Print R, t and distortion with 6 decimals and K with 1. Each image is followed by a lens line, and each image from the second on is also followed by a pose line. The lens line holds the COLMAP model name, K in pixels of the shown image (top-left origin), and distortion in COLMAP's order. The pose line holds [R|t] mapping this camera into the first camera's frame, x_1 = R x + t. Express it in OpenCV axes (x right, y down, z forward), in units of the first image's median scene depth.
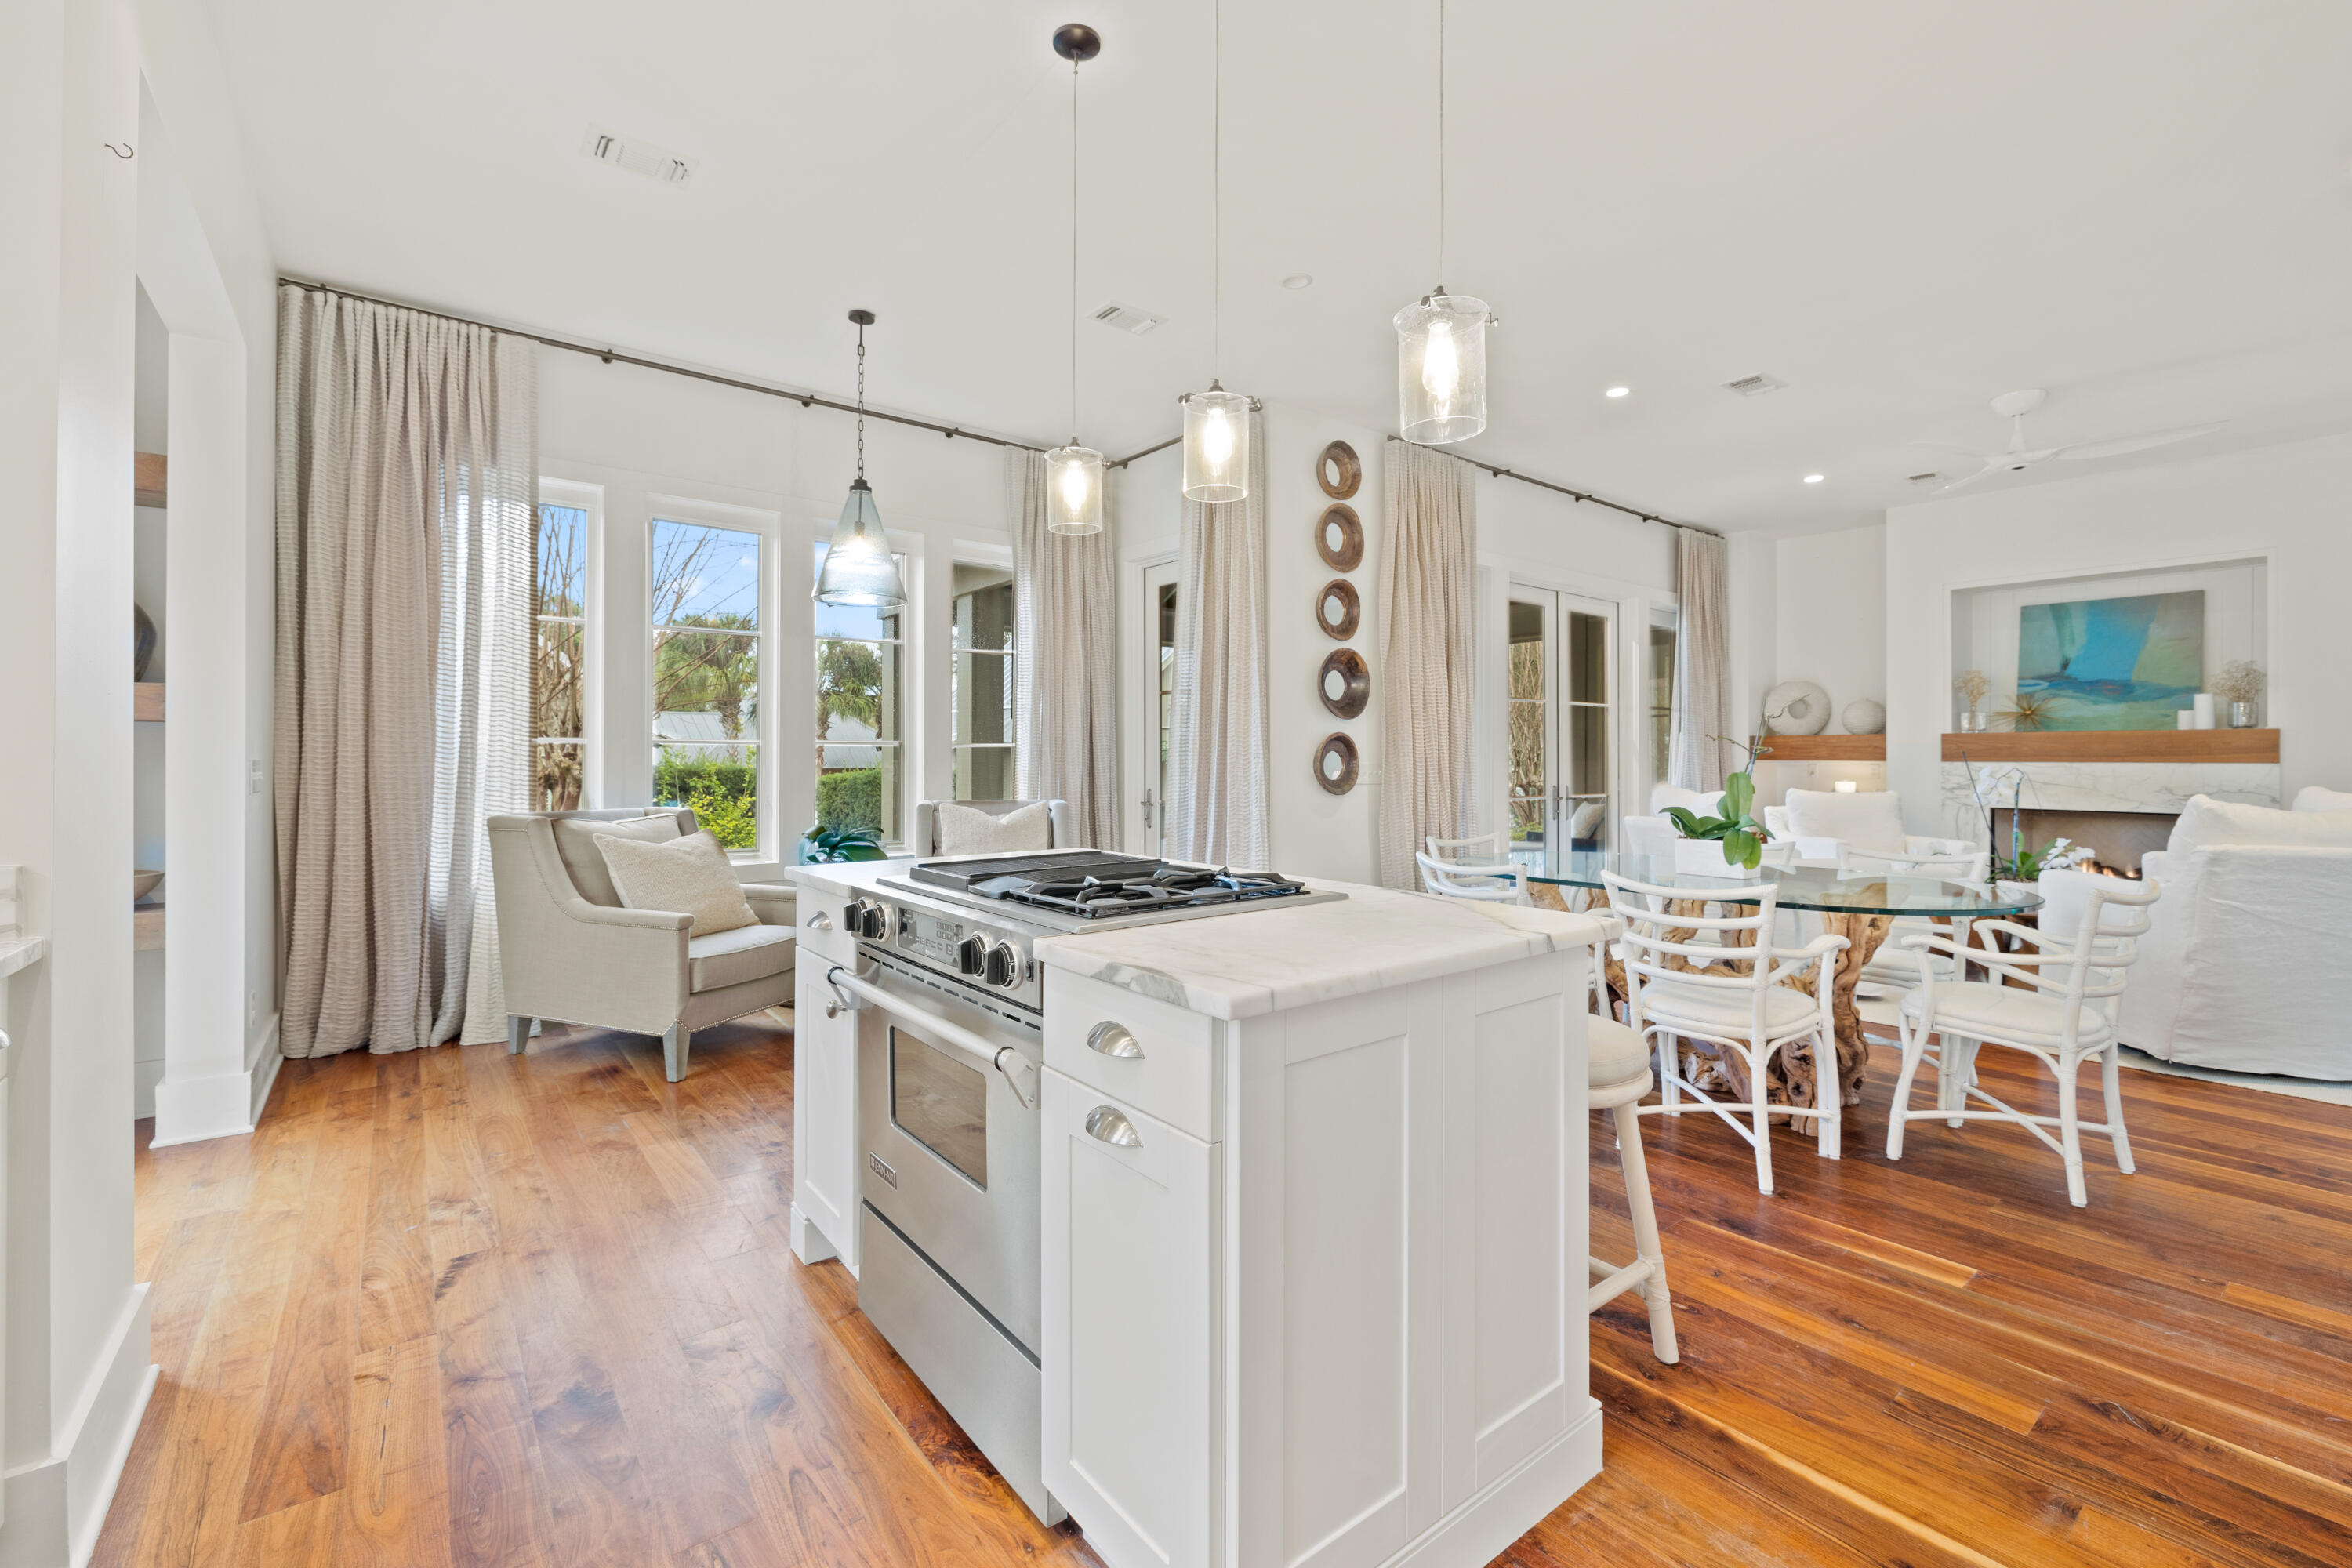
lens RADIAL K [[996.6, 0, 1183.8], [0, 996.6, 761.8], [0, 0, 1]] dist [-0.000706, -0.000988]
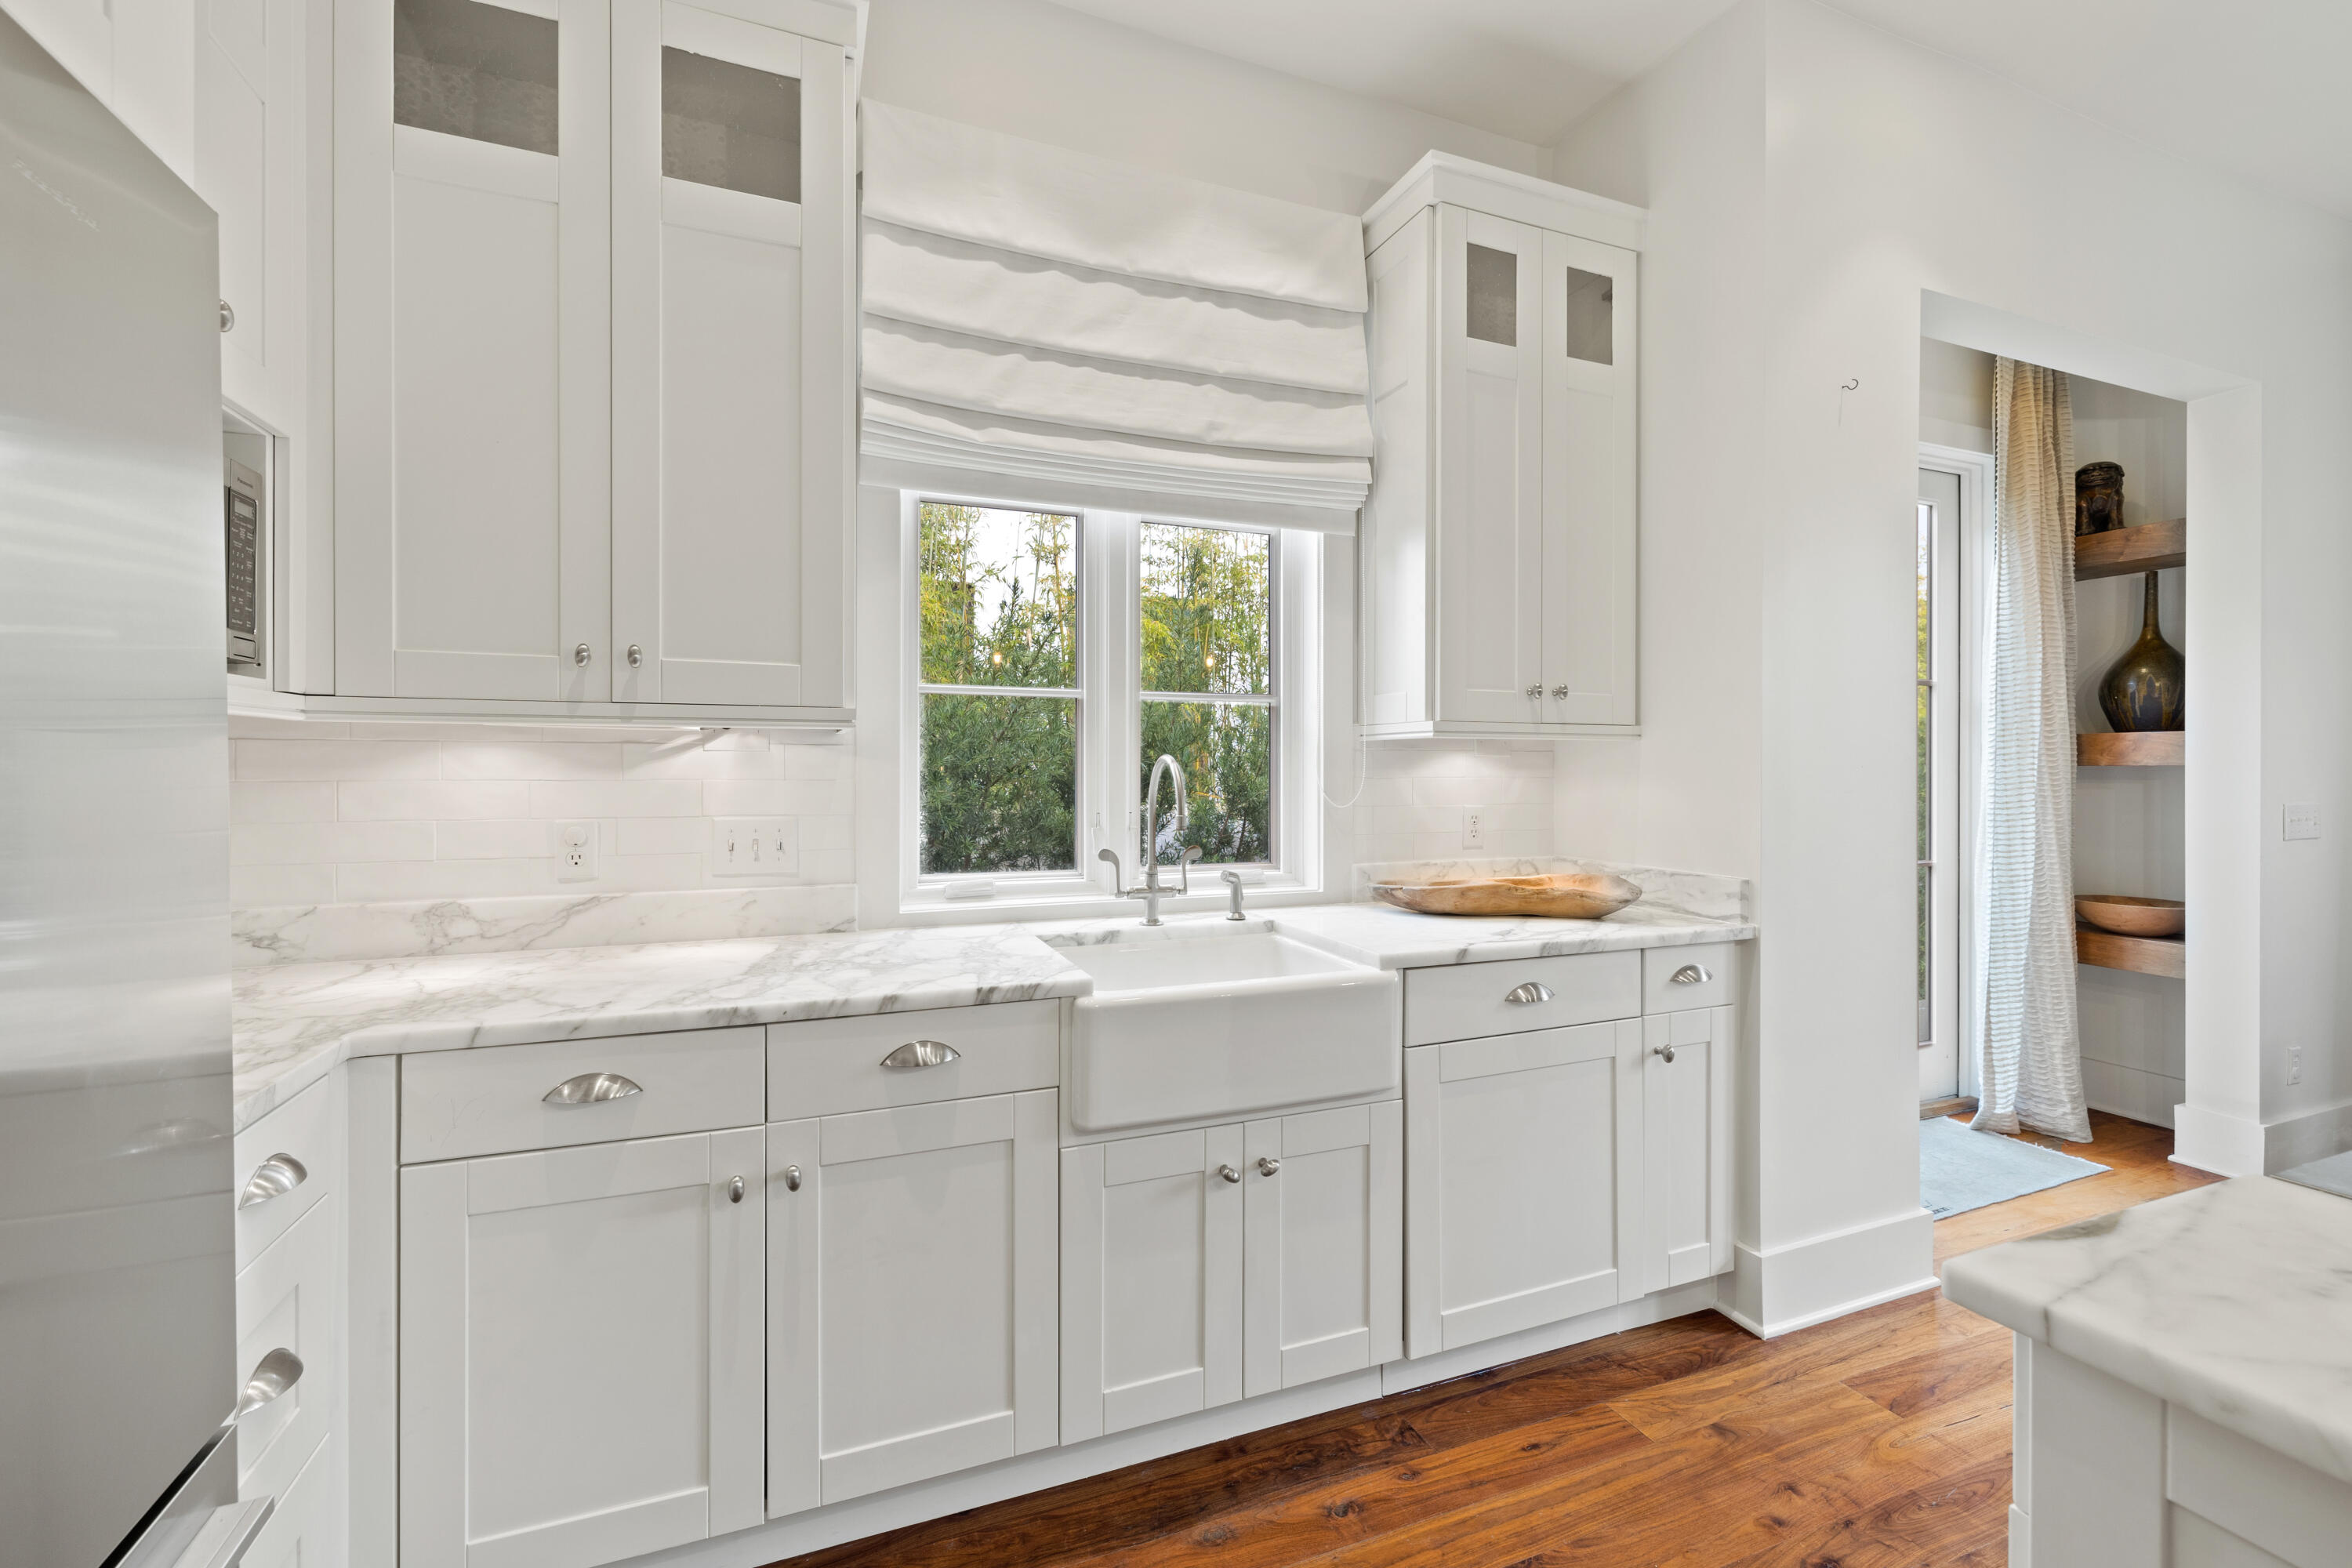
lens RADIAL K [[988.3, 0, 1175.7], [0, 988.3, 770.8], [0, 0, 1]] dist [-0.000283, 0.000088]
pose [[-0.277415, 0.000567, -0.960750, 0.146754], [-0.004329, 0.999989, 0.001841, -0.016419], [0.960740, 0.004670, -0.277410, 0.121576]]
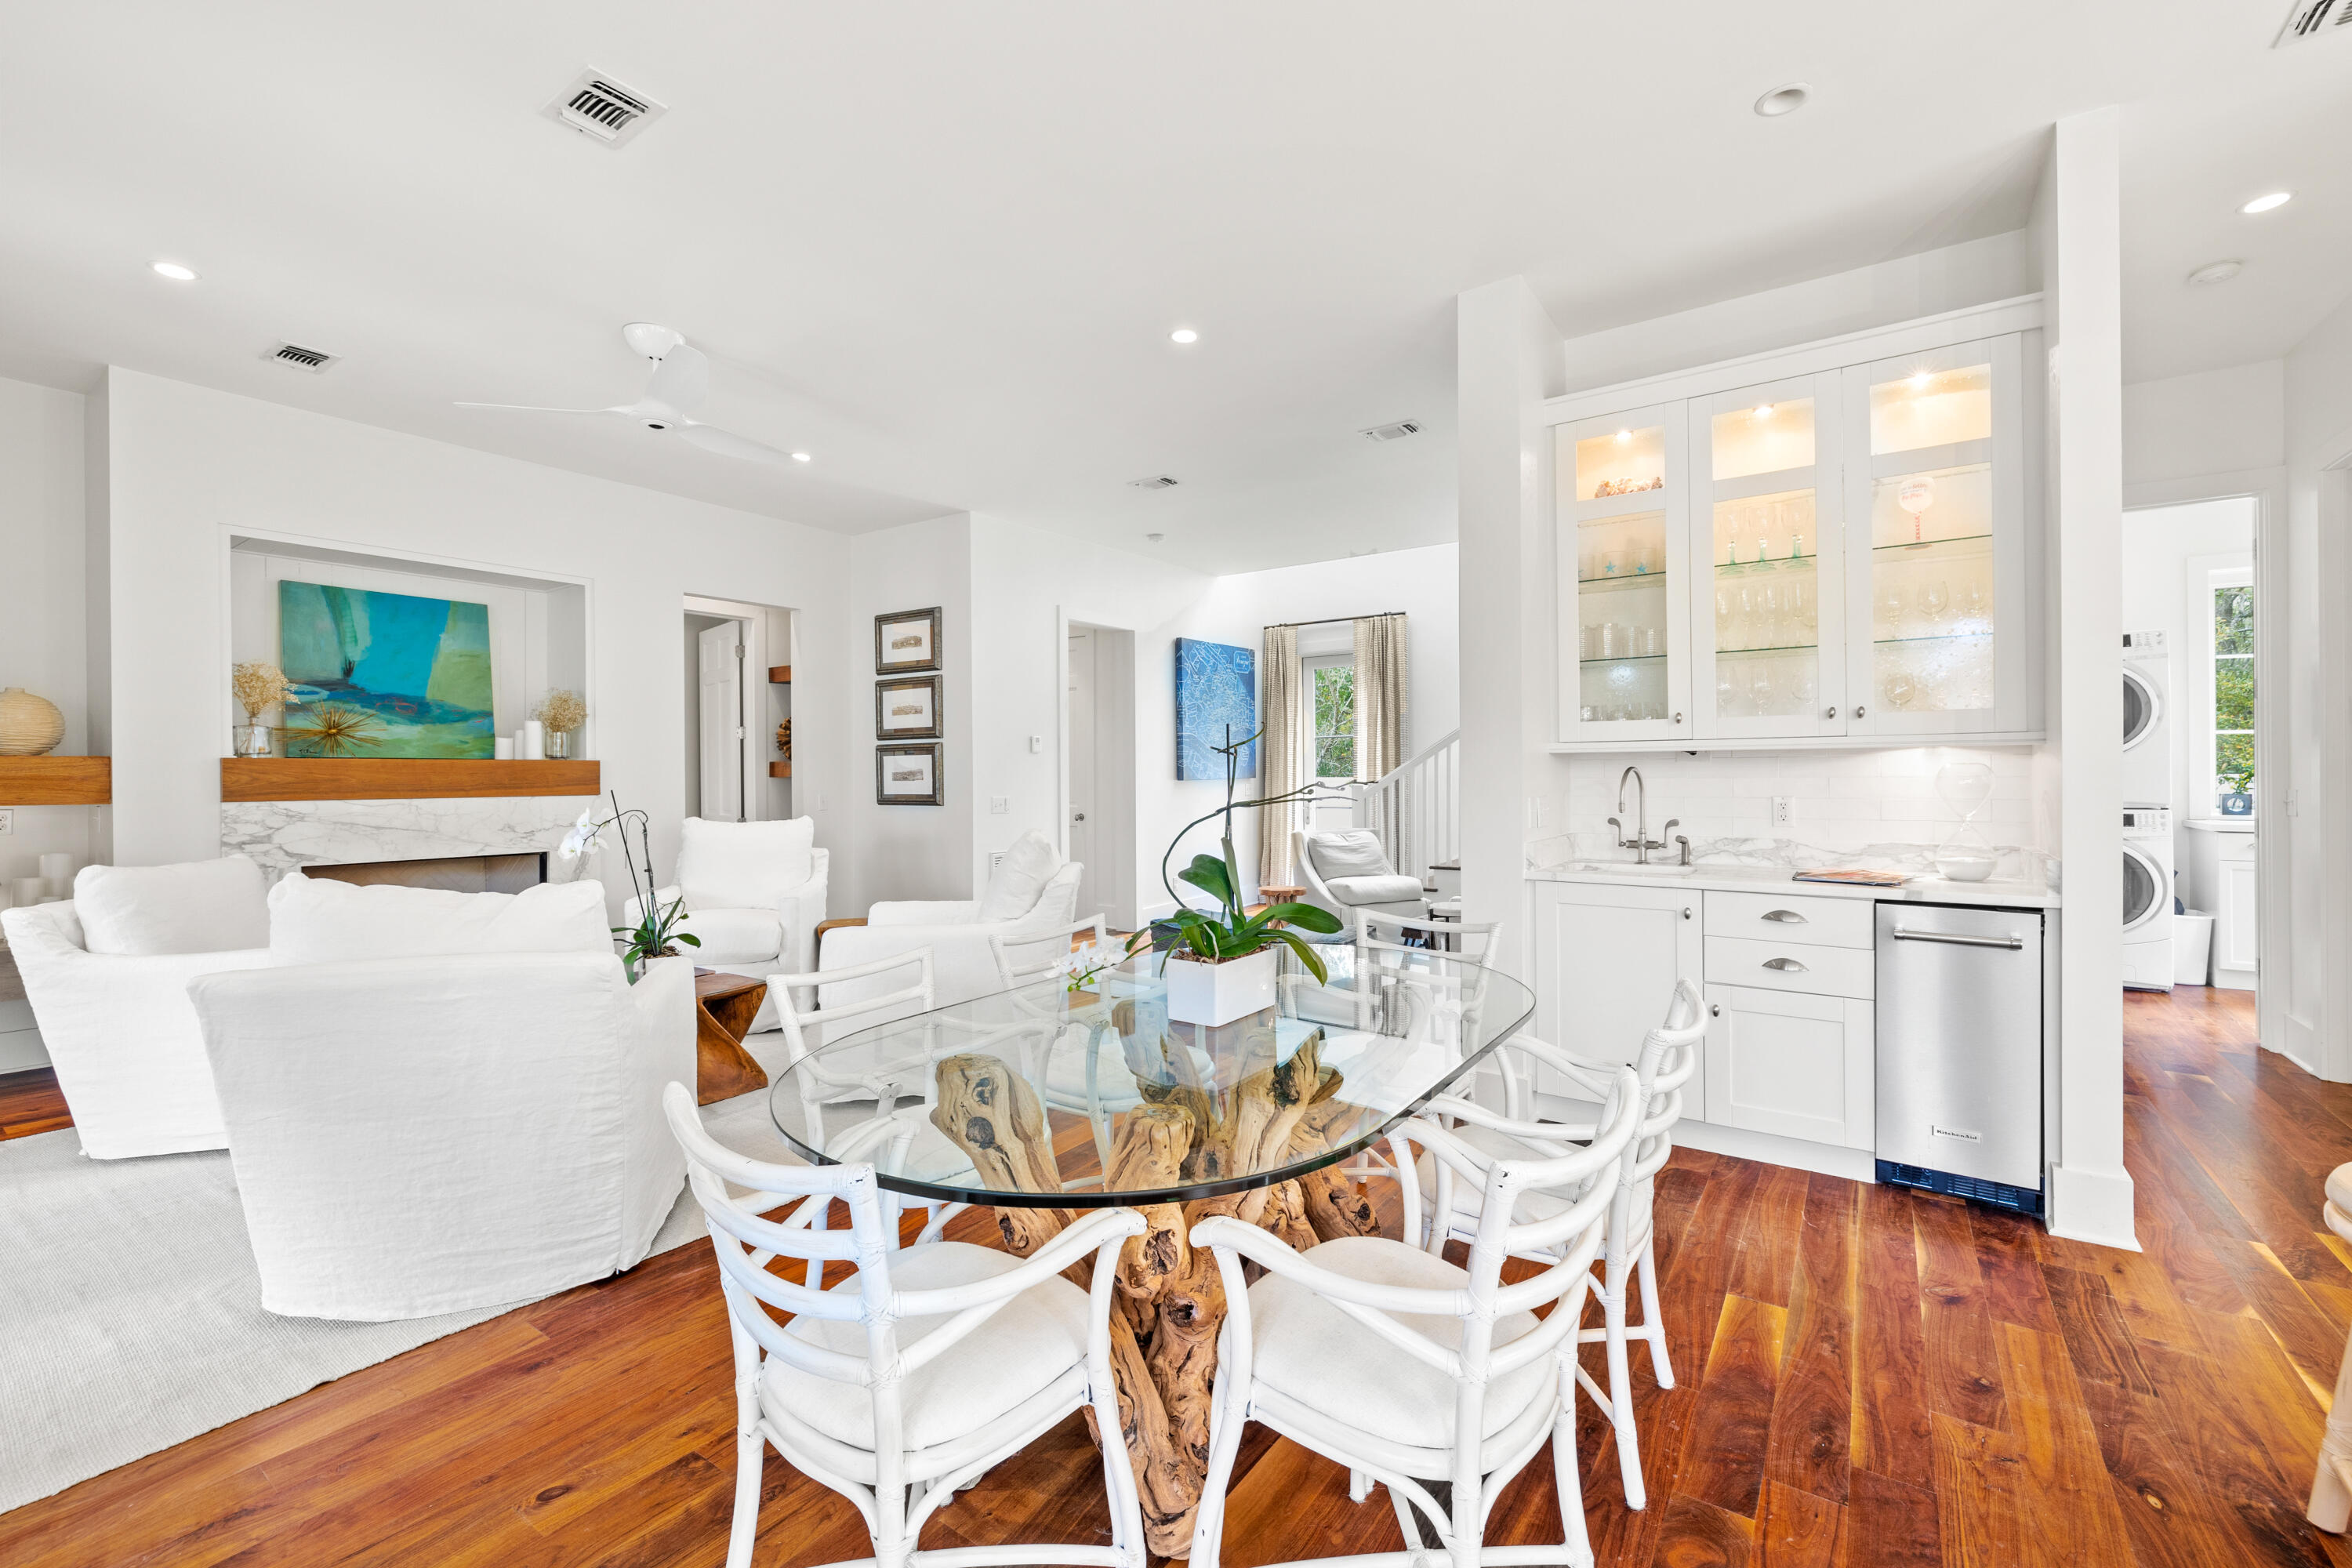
lens RADIAL K [[988.3, 0, 1175.7], [0, 988.3, 770.8], [0, 0, 1]] dist [-0.000283, 0.000088]
pose [[-0.283079, -0.000242, 0.959097, -0.016634], [0.007835, 0.999966, 0.002564, -0.019787], [-0.959065, 0.008240, -0.283067, 0.682476]]
